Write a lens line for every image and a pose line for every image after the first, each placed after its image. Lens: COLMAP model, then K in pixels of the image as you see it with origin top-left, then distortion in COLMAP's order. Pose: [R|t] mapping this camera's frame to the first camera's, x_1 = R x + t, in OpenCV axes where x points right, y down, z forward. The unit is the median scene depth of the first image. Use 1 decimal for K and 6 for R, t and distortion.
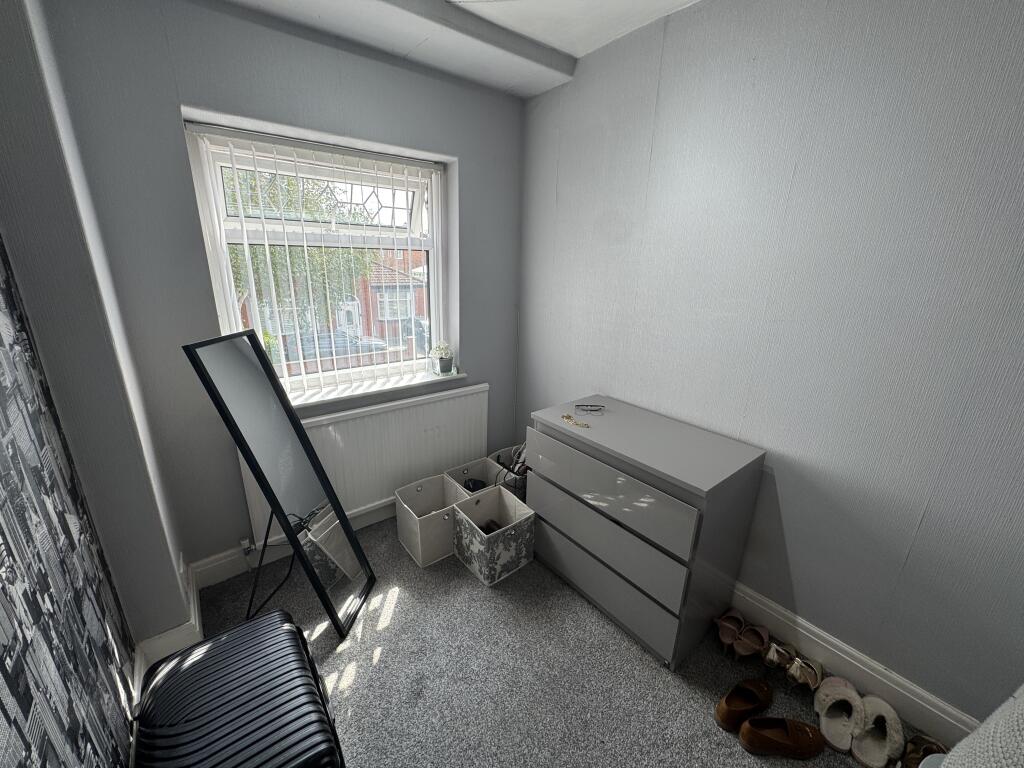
lens RADIAL K [[408.7, 0, 512.2], [0, 408.7, 387.2], [0, 0, 1]] dist [-0.002124, 0.000104]
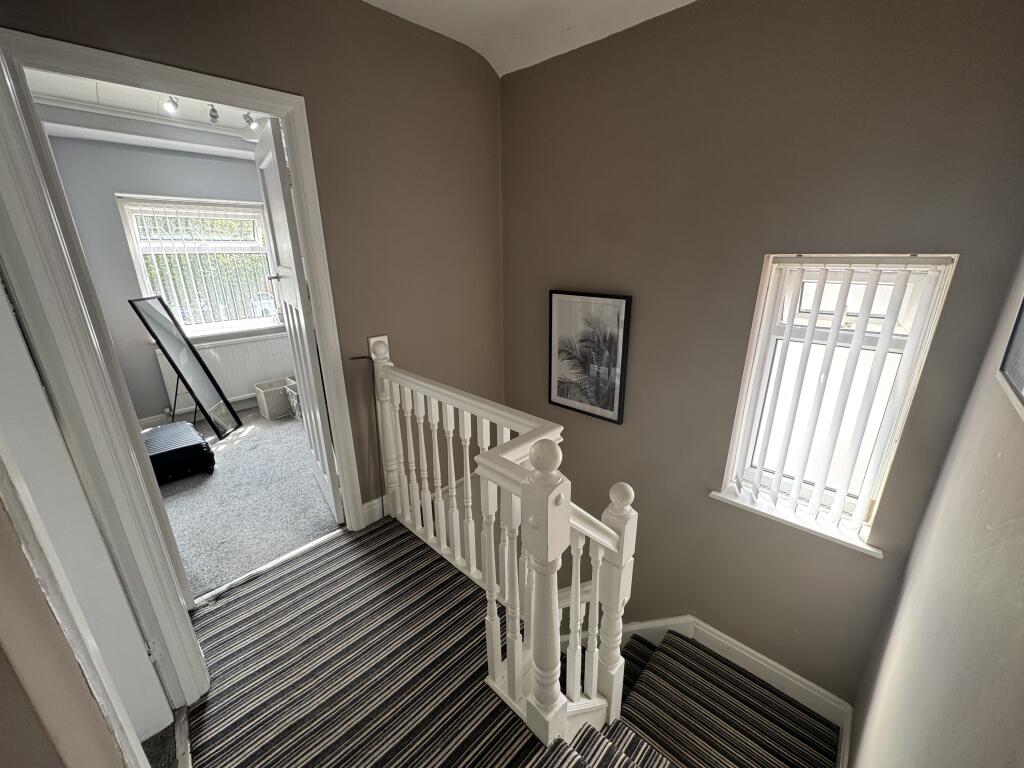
lens RADIAL K [[408.7, 0, 511.6], [0, 408.7, 387.3], [0, 0, 1]] dist [-0.002124, 0.000104]
pose [[0.989239, -0.076330, 0.124817, 0.716290], [0.073575, 0.996937, 0.026538, 0.342245], [-0.126461, -0.017069, 0.991825, -1.106984]]
